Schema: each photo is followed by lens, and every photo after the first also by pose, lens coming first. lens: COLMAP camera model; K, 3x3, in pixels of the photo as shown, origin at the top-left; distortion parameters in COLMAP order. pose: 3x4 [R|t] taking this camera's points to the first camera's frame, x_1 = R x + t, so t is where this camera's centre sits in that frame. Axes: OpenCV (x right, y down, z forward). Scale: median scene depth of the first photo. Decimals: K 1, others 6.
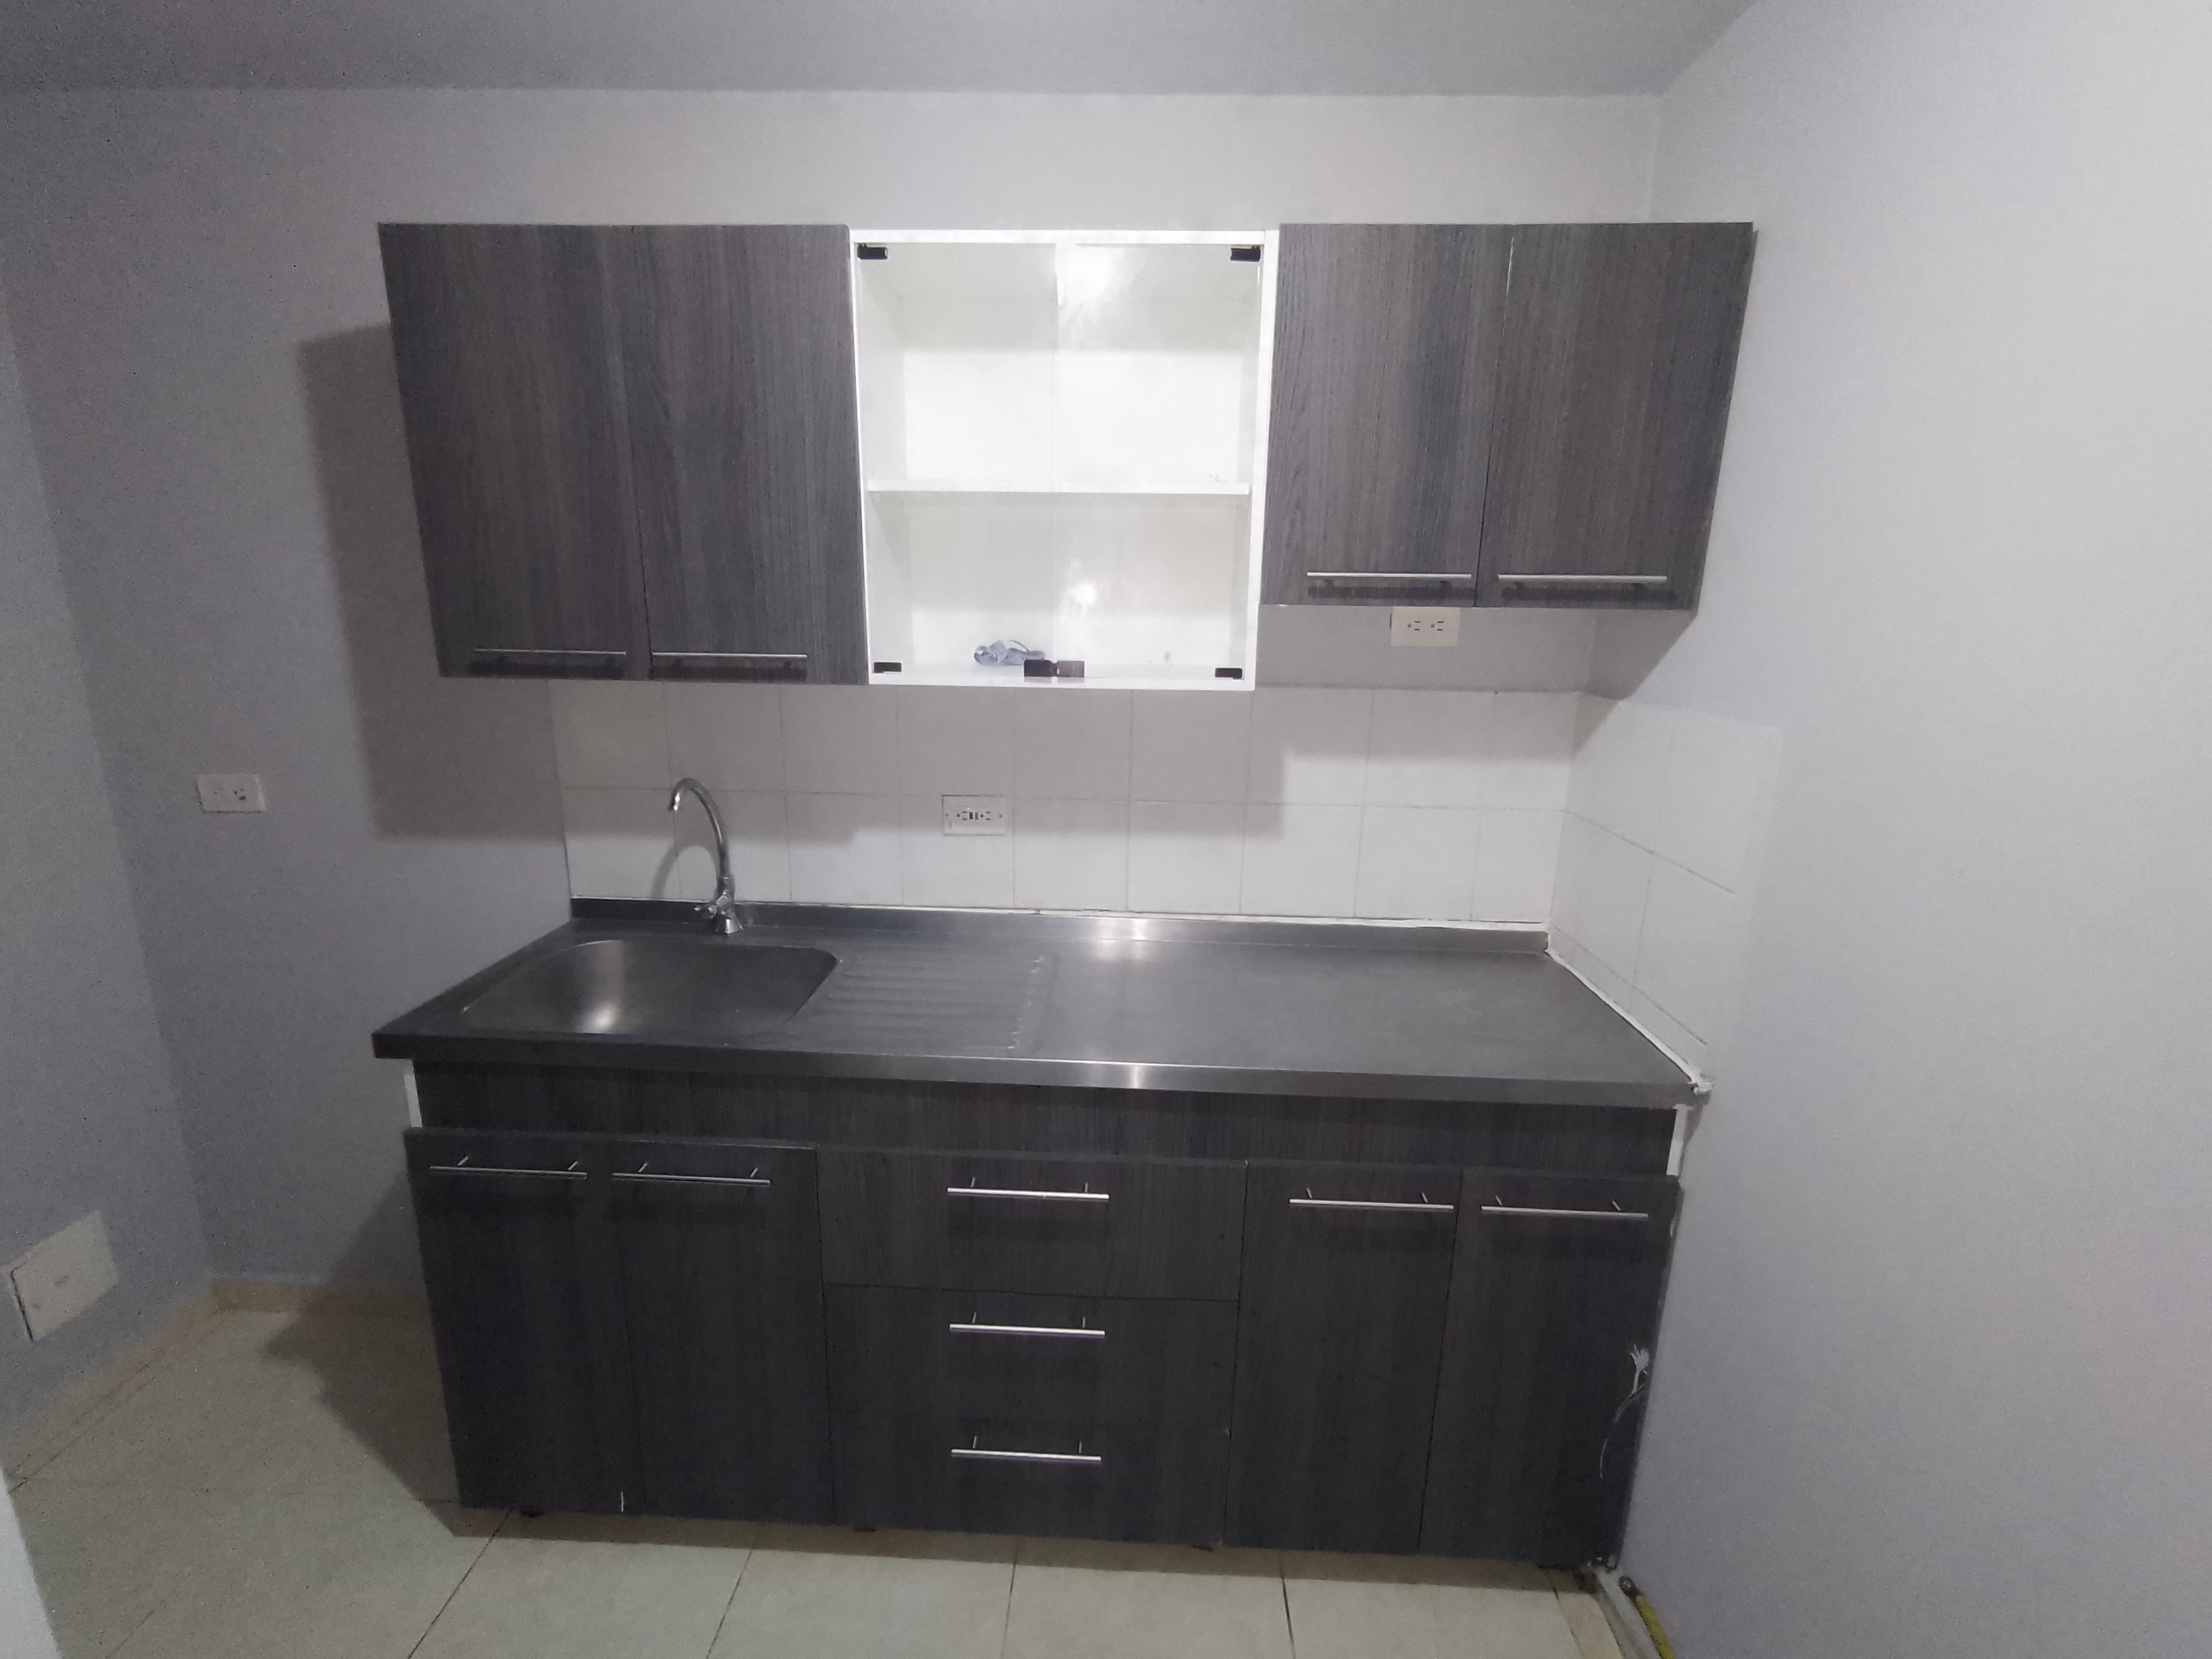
lens RADIAL K [[1002.6, 0, 1103.6], [0, 1002.6, 842.4], [0, 0, 1]] dist [0.002399, 0.000104]
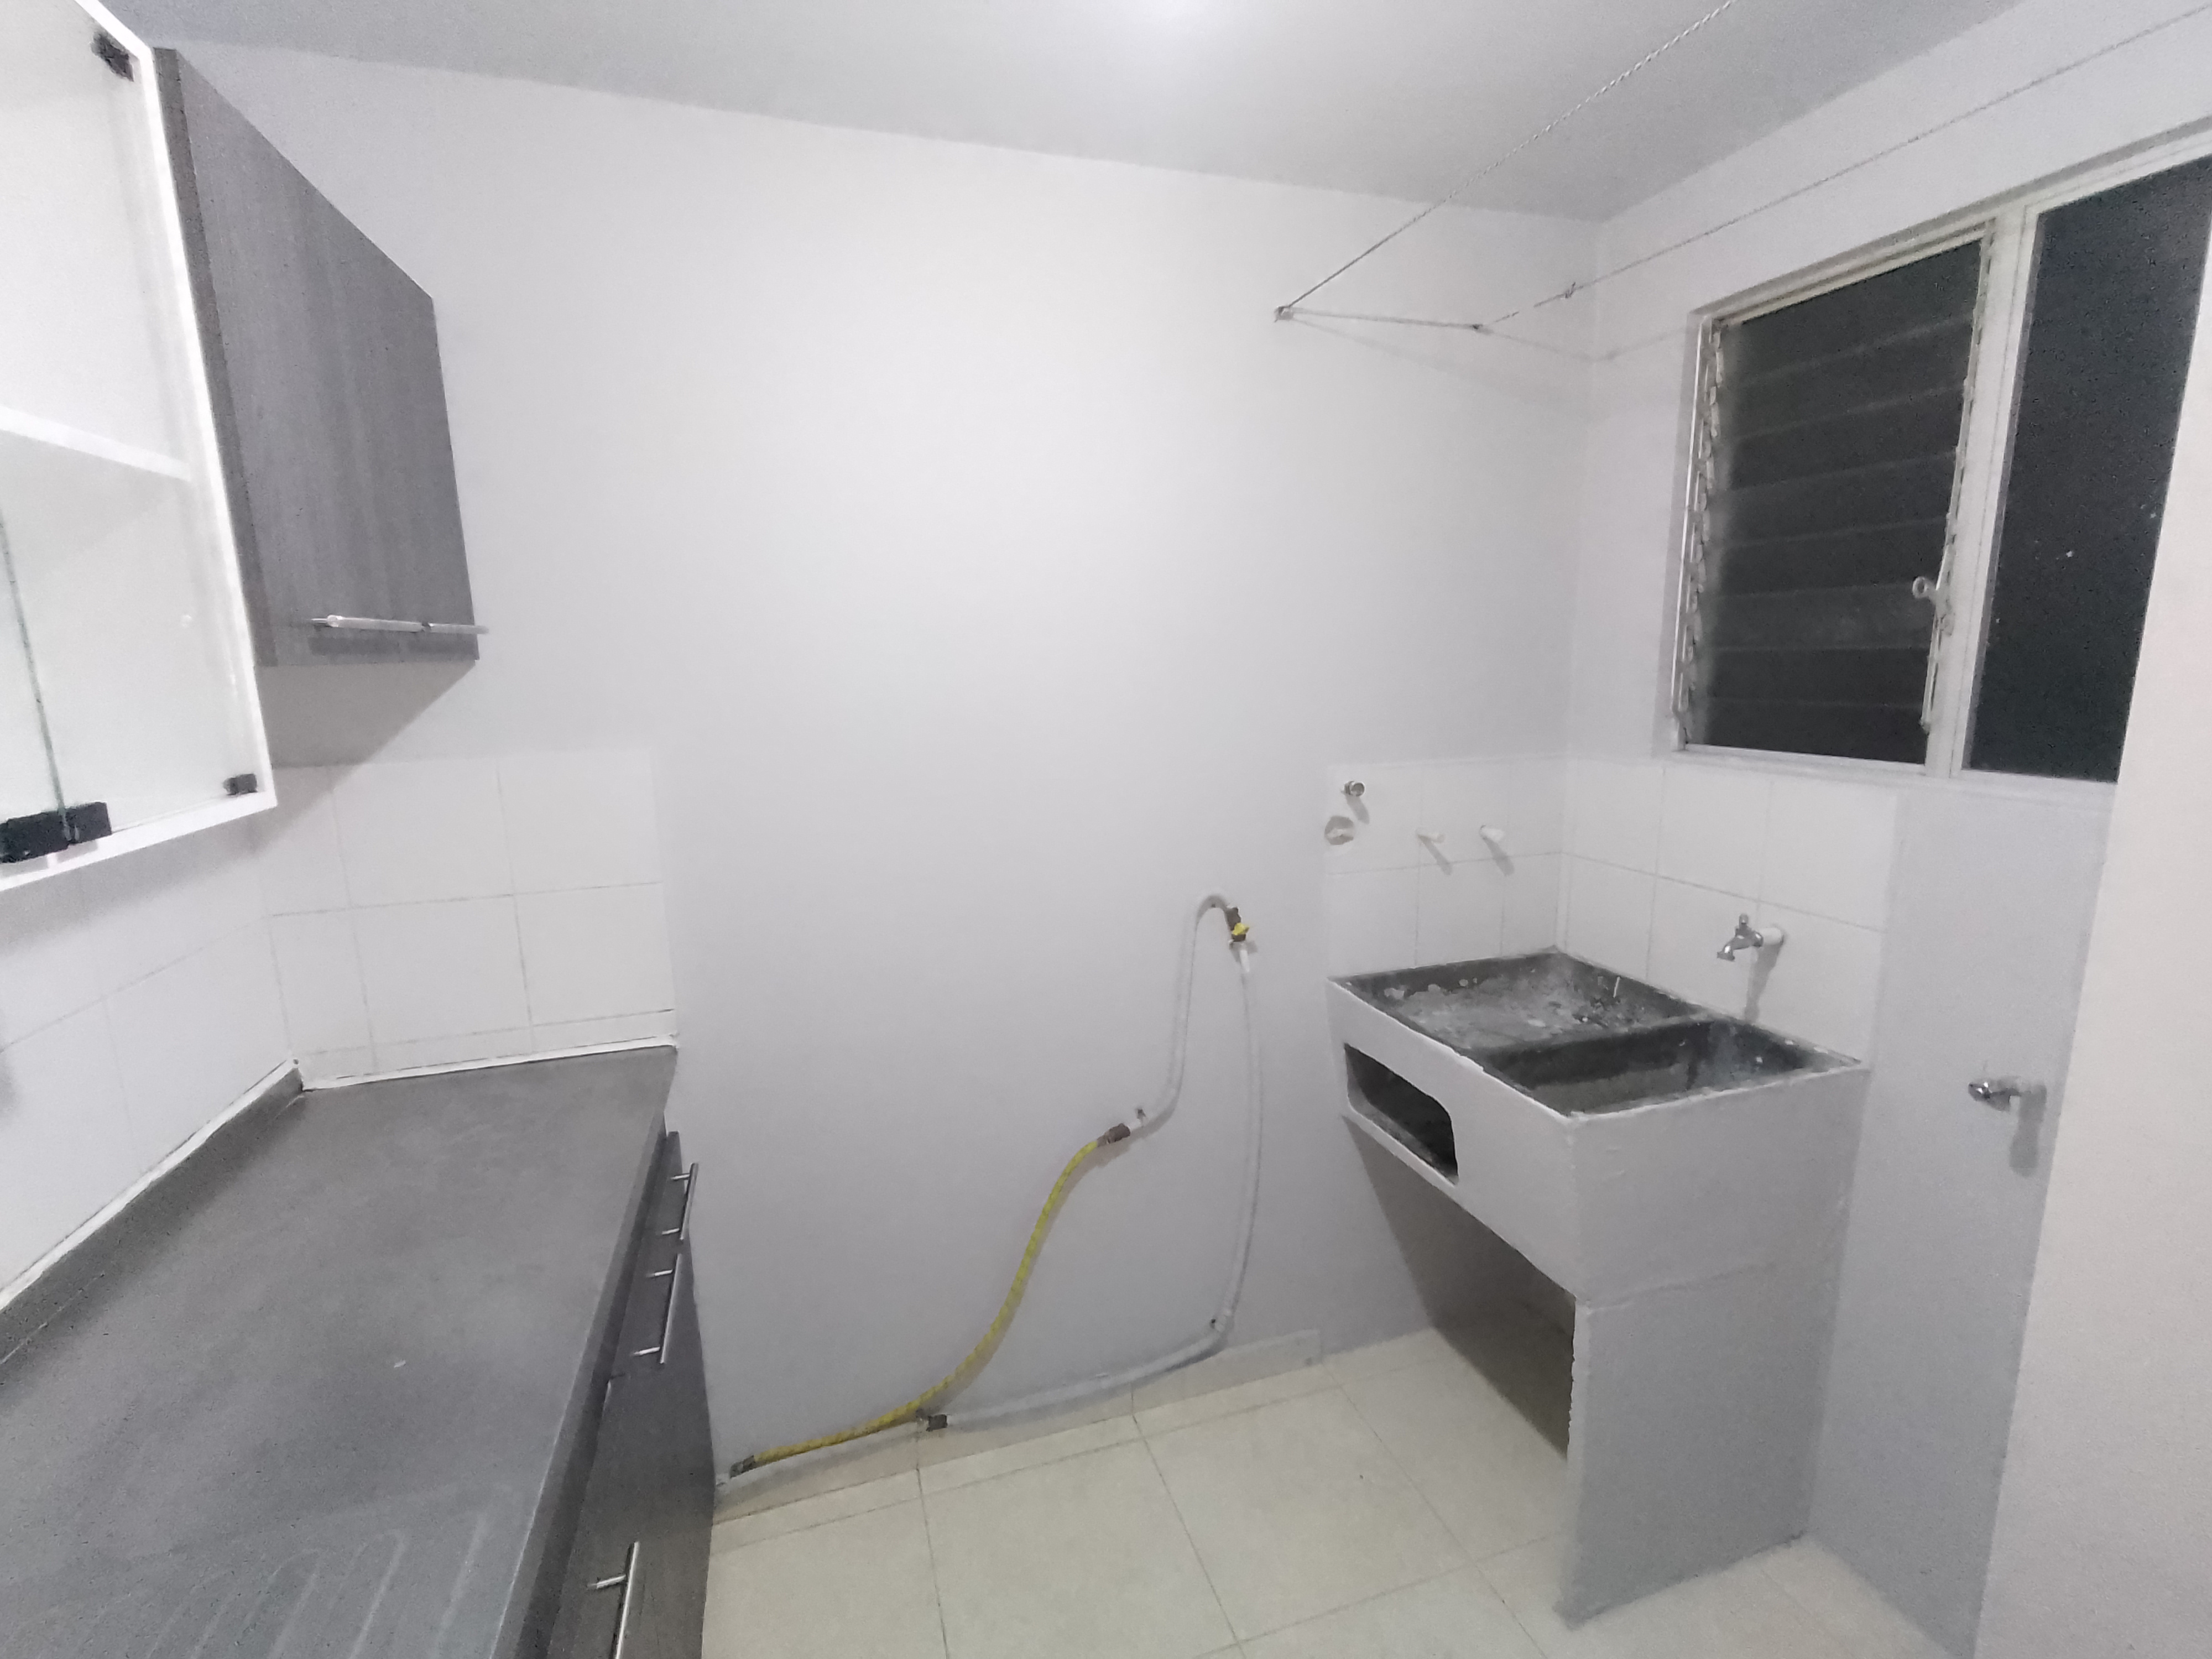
lens RADIAL K [[1002.6, 0, 1103.6], [0, 1002.6, 842.4], [0, 0, 1]] dist [0.002399, 0.000104]
pose [[-0.343750, -0.191580, 0.919311, -0.591112], [0.237297, 0.929475, 0.282428, -0.184051], [-0.908585, 0.315235, -0.274046, 0.714520]]
